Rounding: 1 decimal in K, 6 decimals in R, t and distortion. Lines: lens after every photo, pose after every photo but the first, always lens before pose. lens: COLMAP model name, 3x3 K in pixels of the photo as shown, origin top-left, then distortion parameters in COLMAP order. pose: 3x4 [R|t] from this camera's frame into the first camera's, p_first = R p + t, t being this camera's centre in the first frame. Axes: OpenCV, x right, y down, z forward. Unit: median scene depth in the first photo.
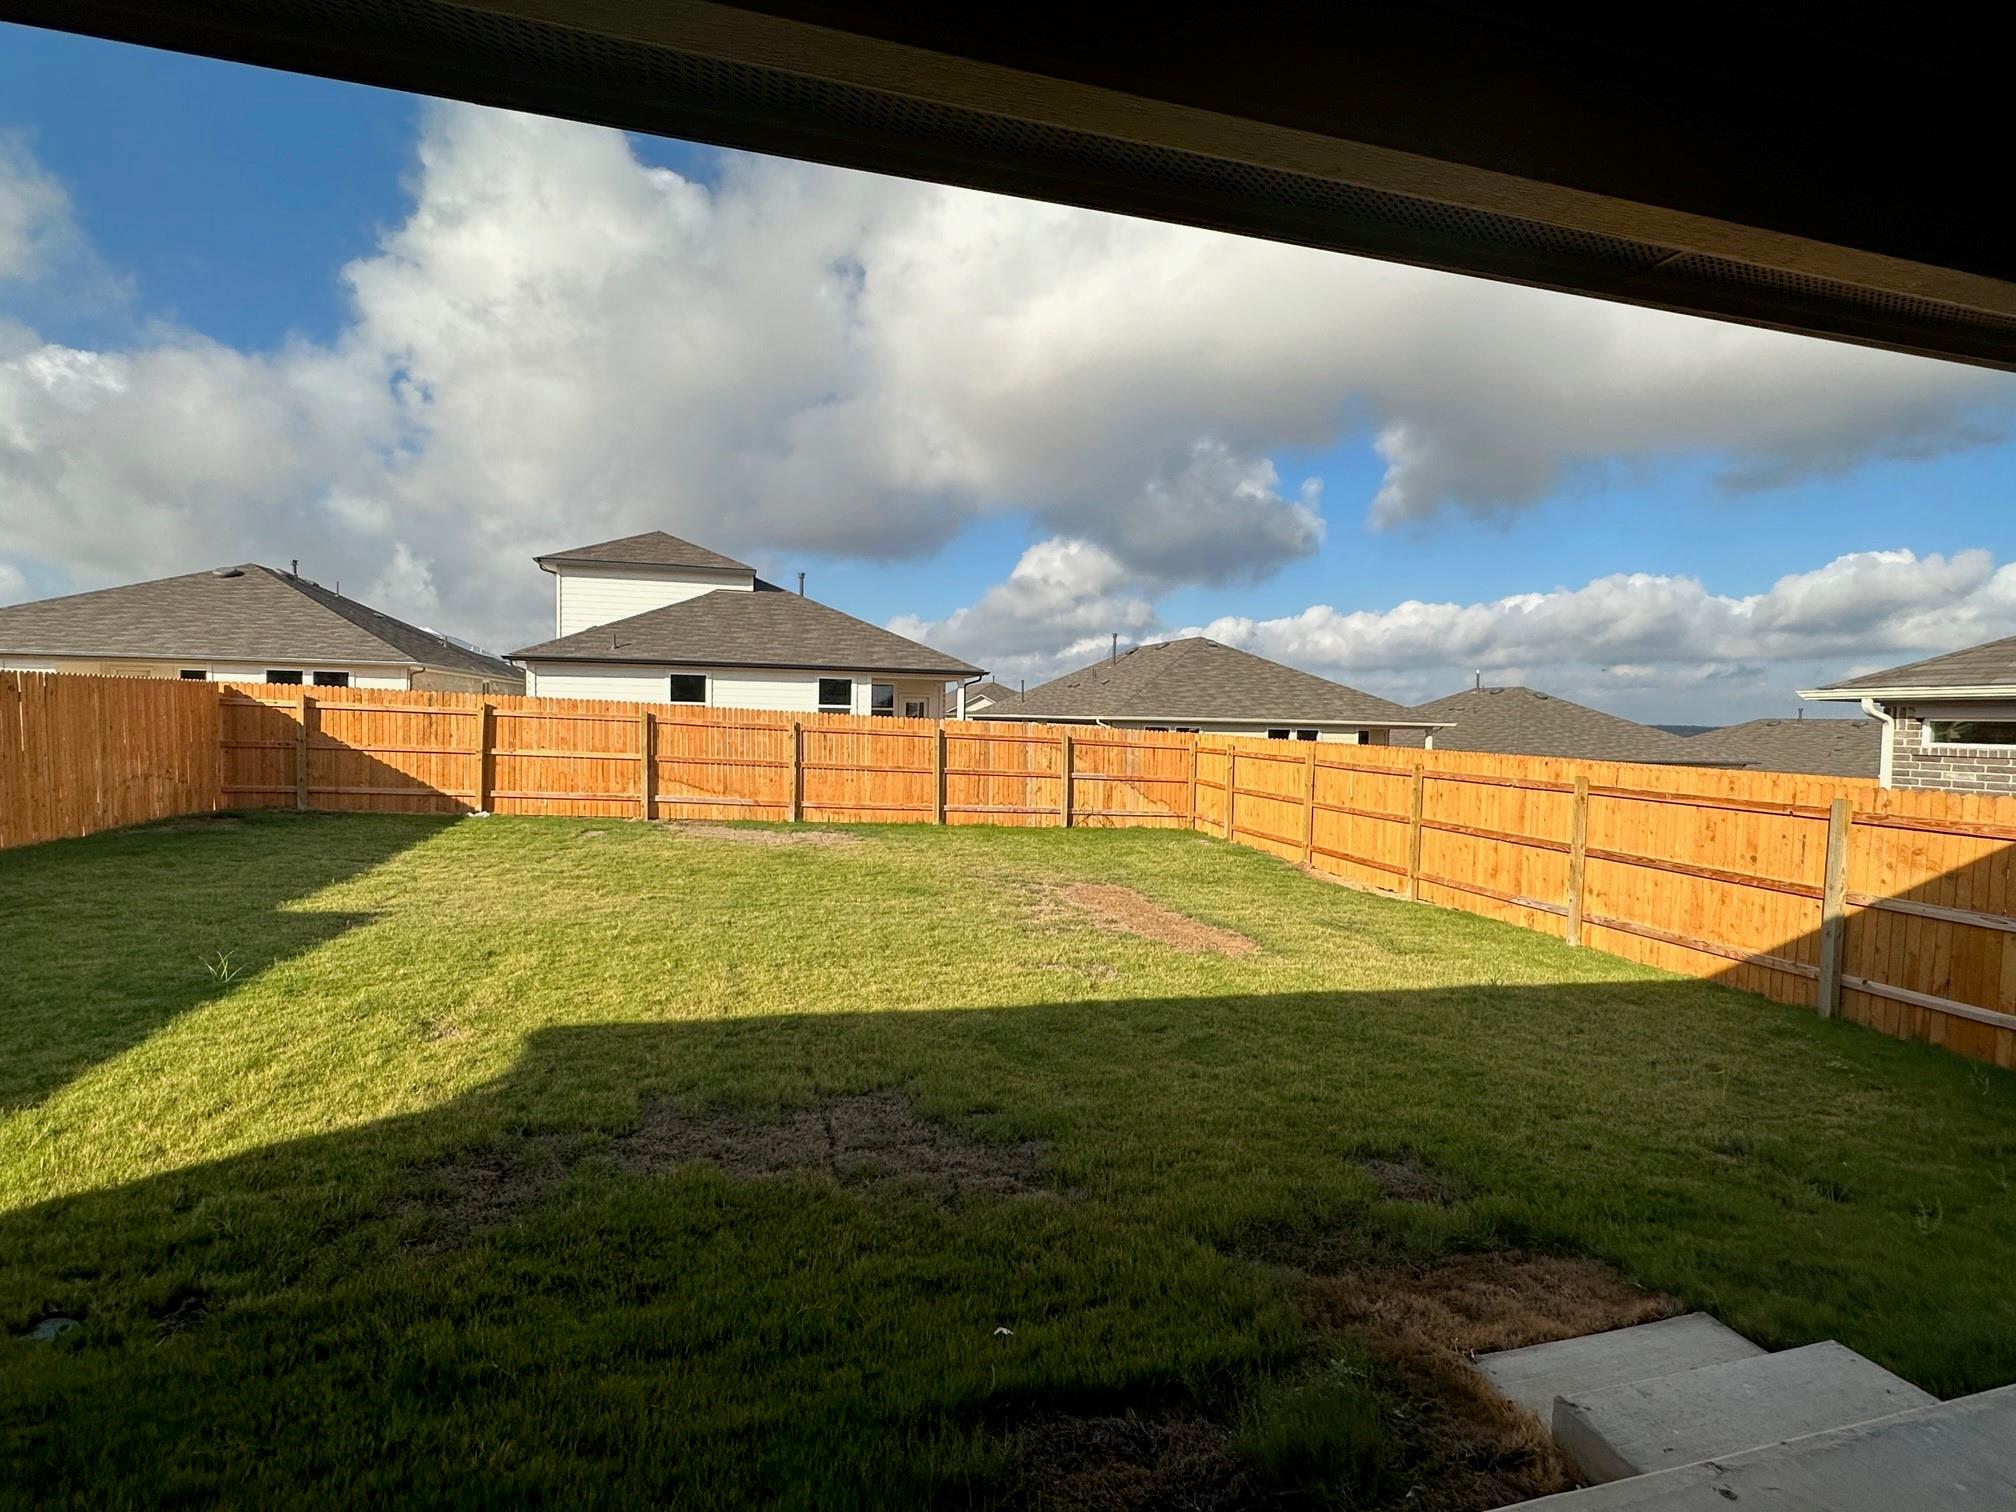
lens RADIAL K [[952.4, 0, 1004.2], [0, 952.4, 755.8], [0, 0, 1]] dist [-0.001720, 0.000906]
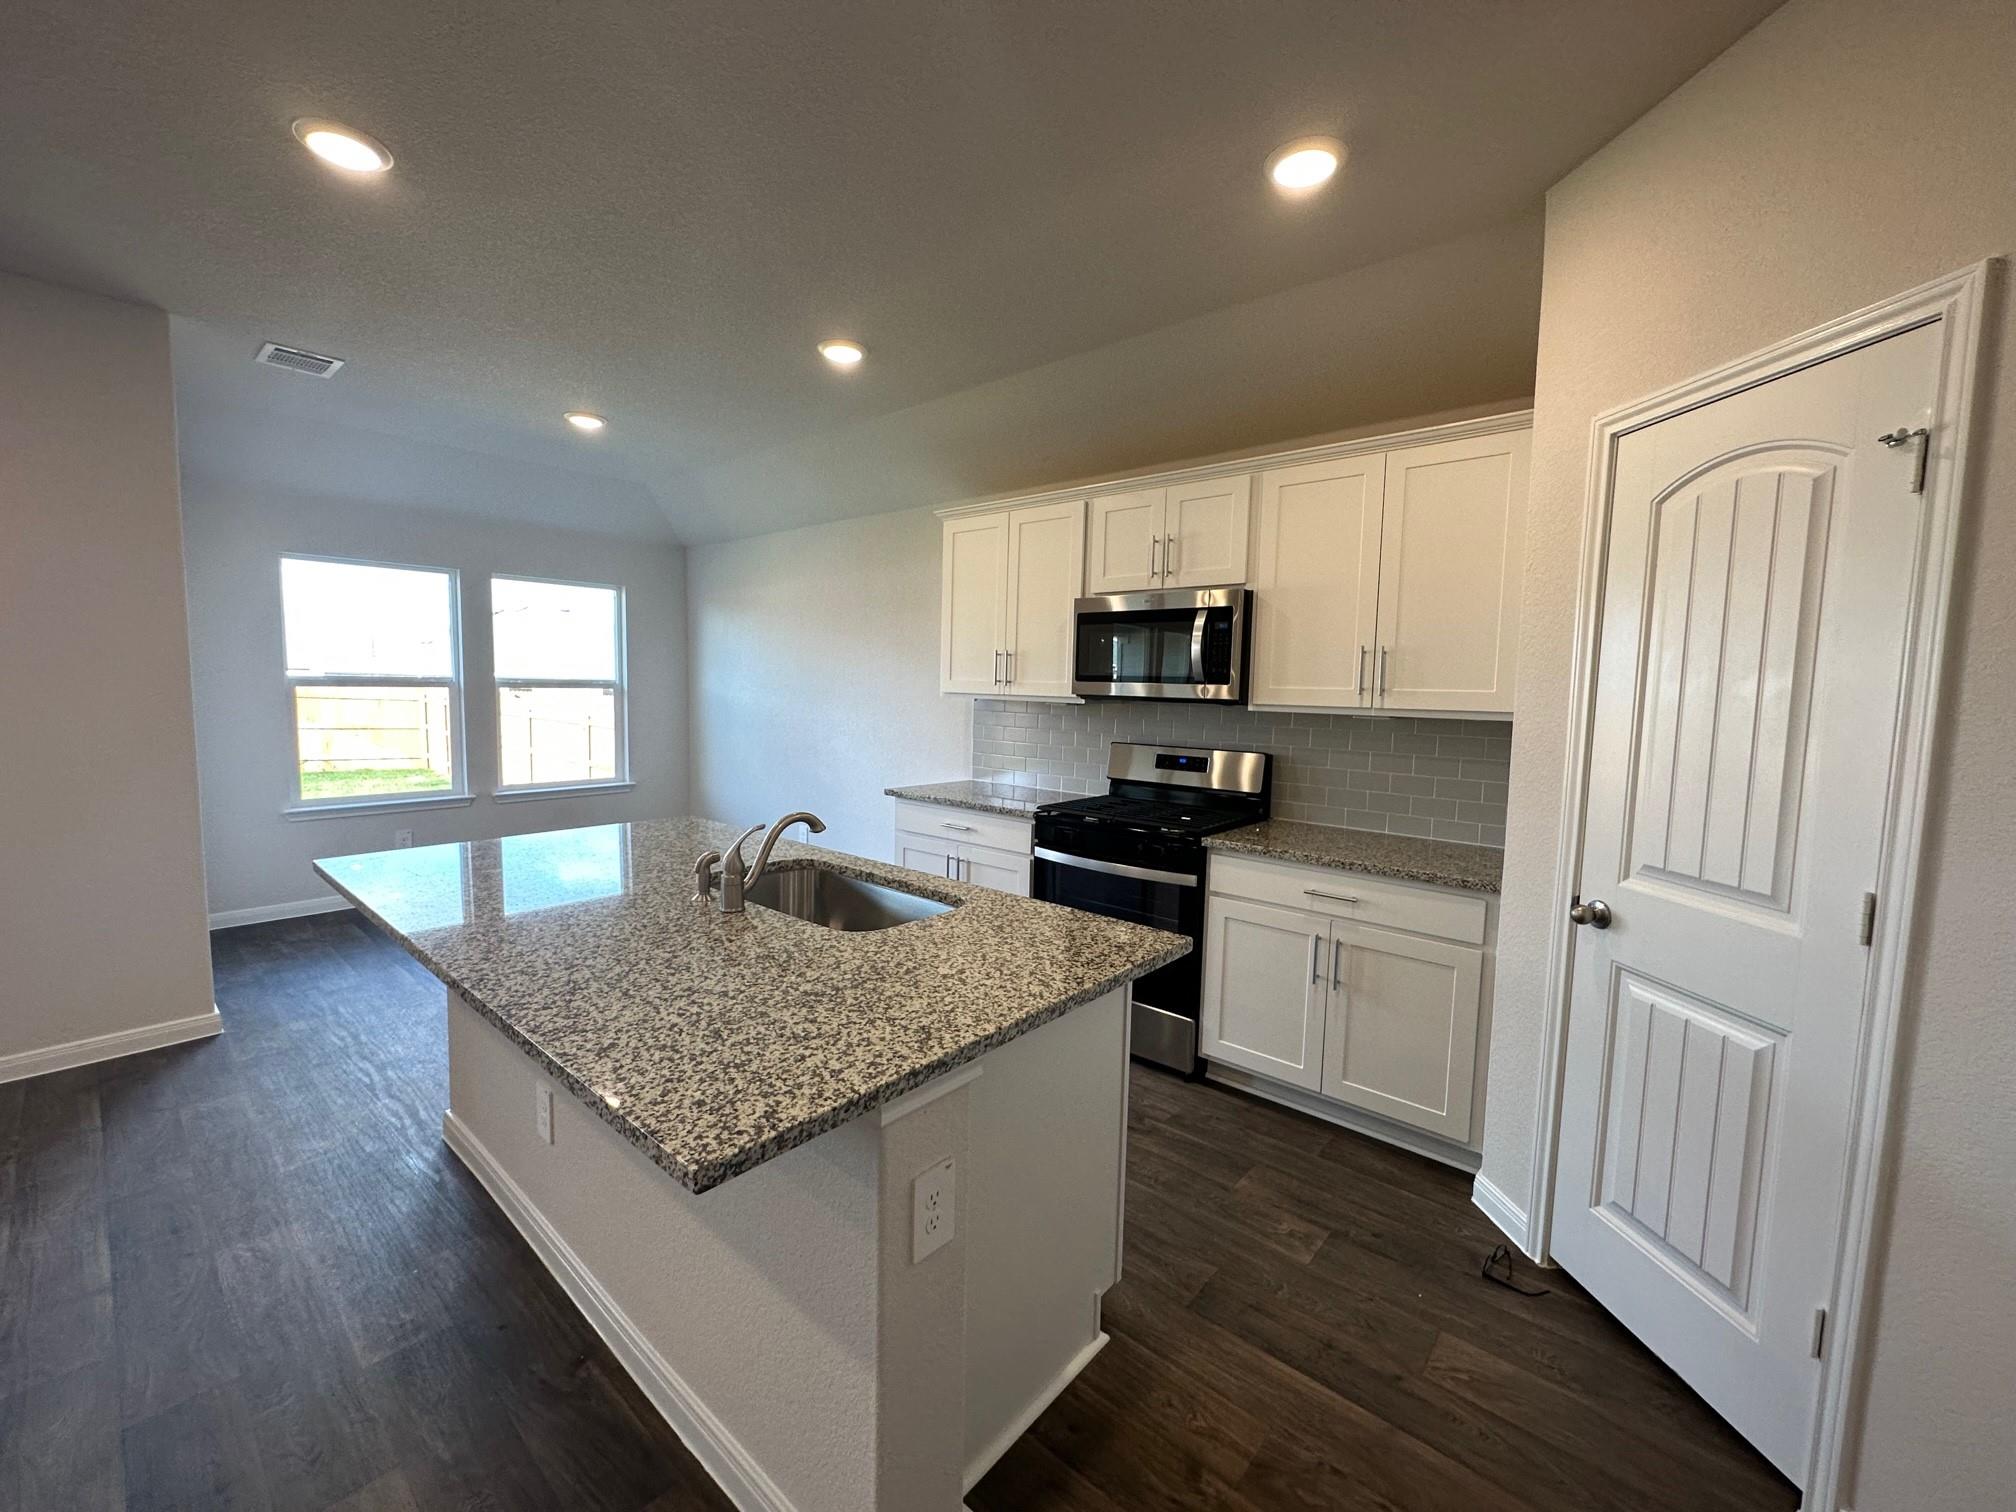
lens RADIAL K [[802.2, 0, 1010.2], [0, 802.2, 757.8], [0, 0, 1]] dist [-0.001371, 0.000043]
pose [[0.832015, -0.051943, 0.552316, 0.551133], [0.017337, 0.997555, 0.067700, 0.017778], [-0.554482, -0.046752, 0.830881, -0.511975]]
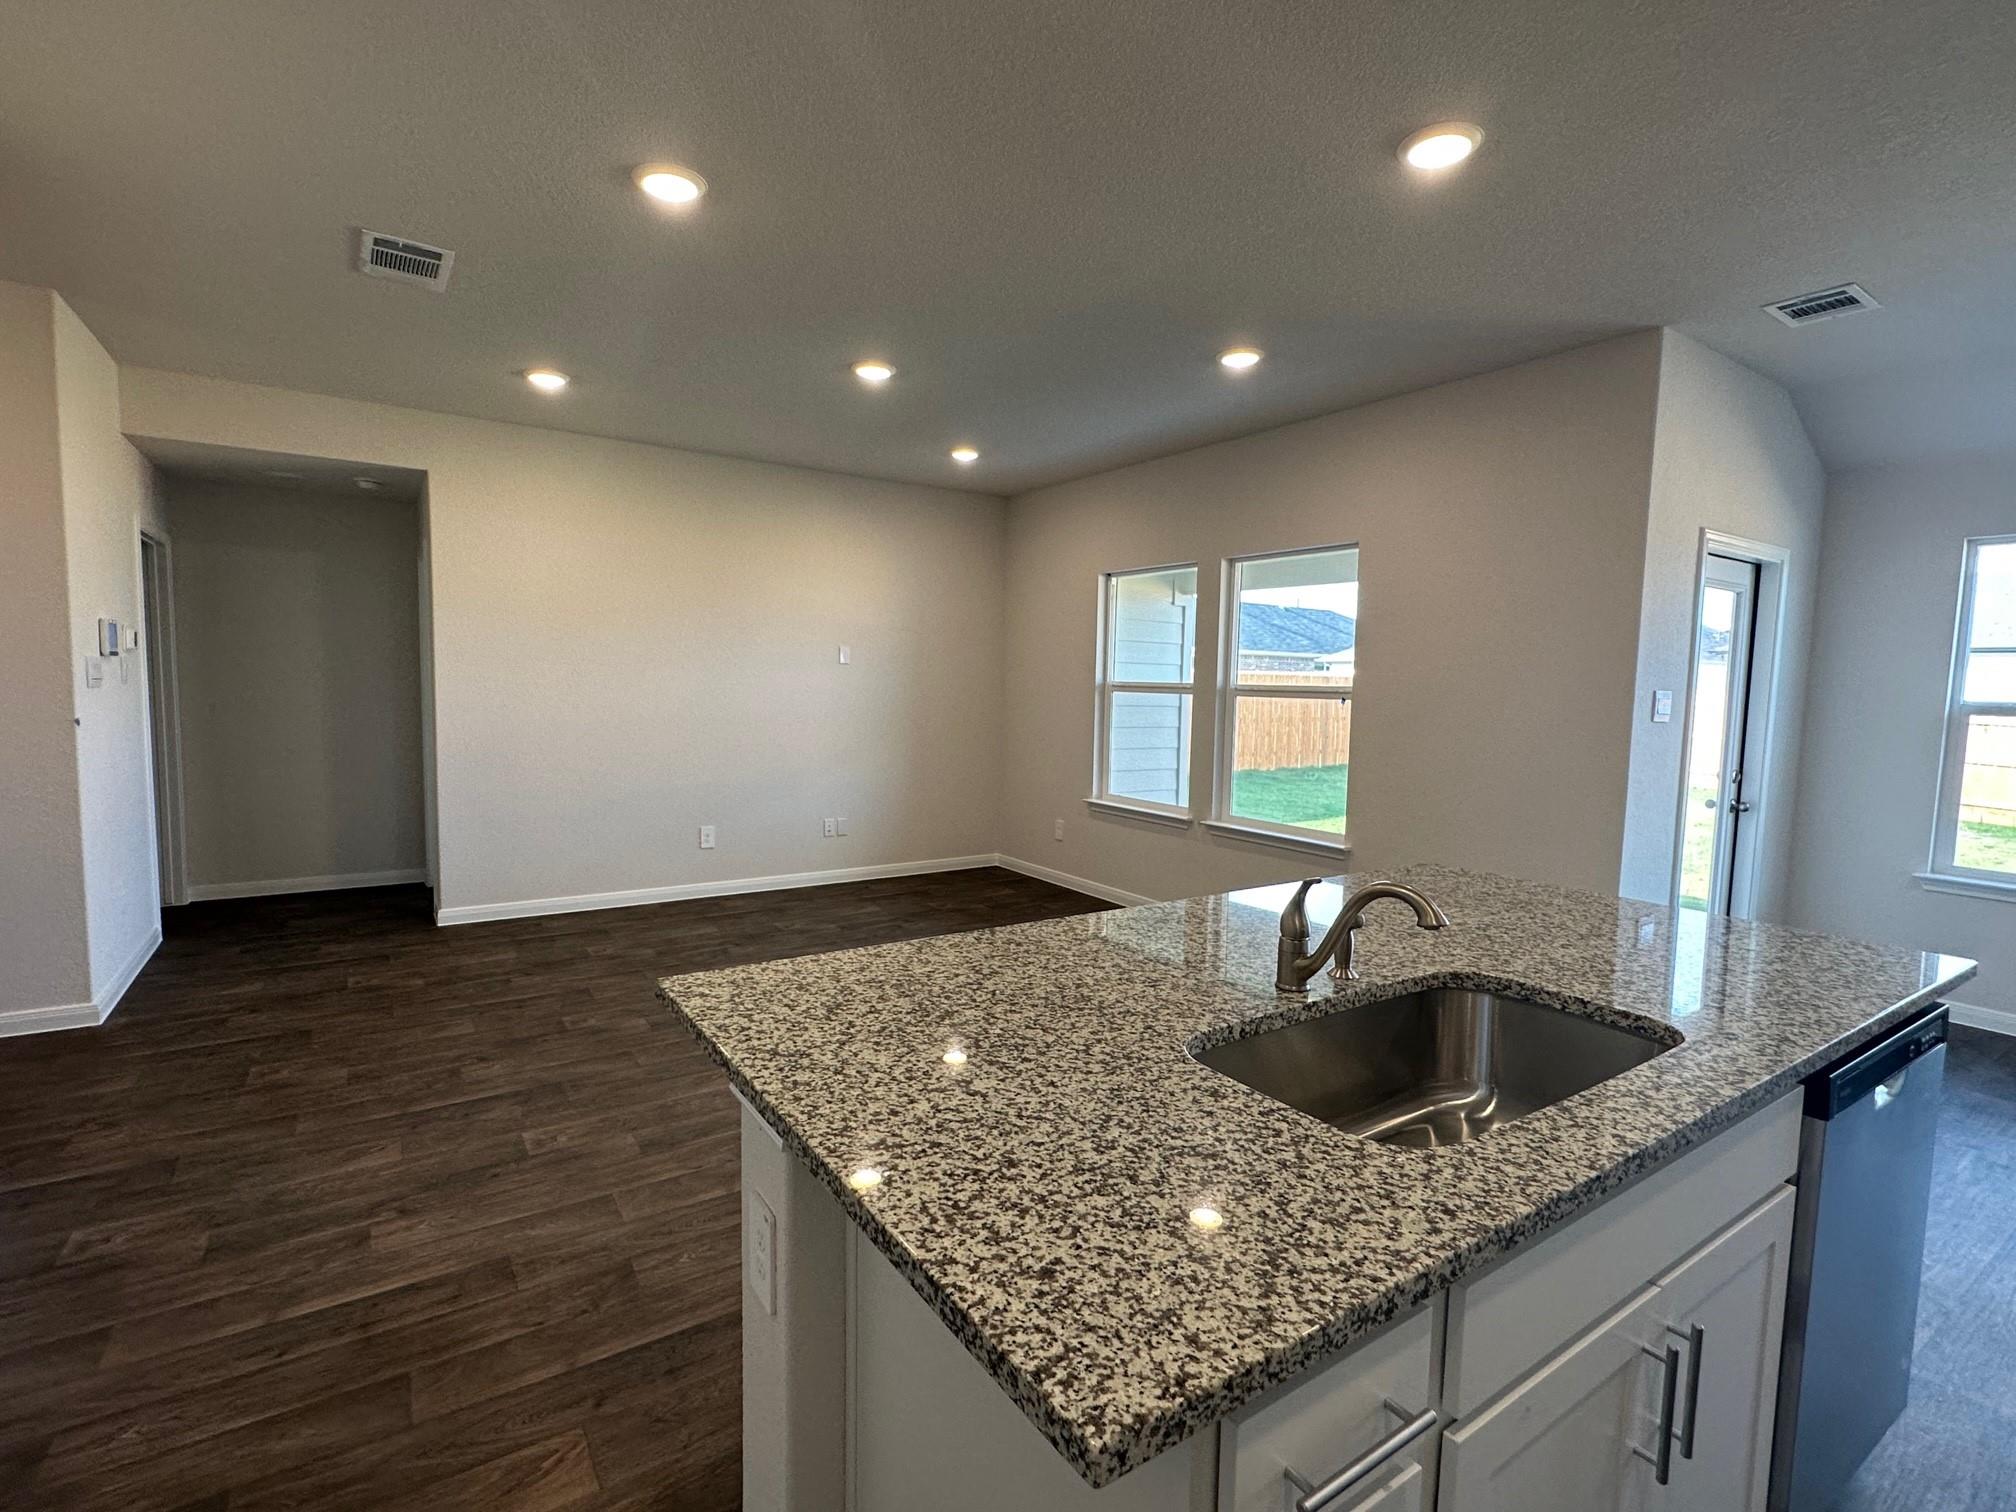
lens RADIAL K [[952.4, 0, 1004.8], [0, 952.4, 759.1], [0, 0, 1]] dist [-0.001720, 0.000906]
pose [[0.316088, 0.068375, -0.946263, 0.777248], [-0.055115, 0.997038, 0.053634, 0.022168], [0.947127, 0.035201, 0.318921, -0.394552]]
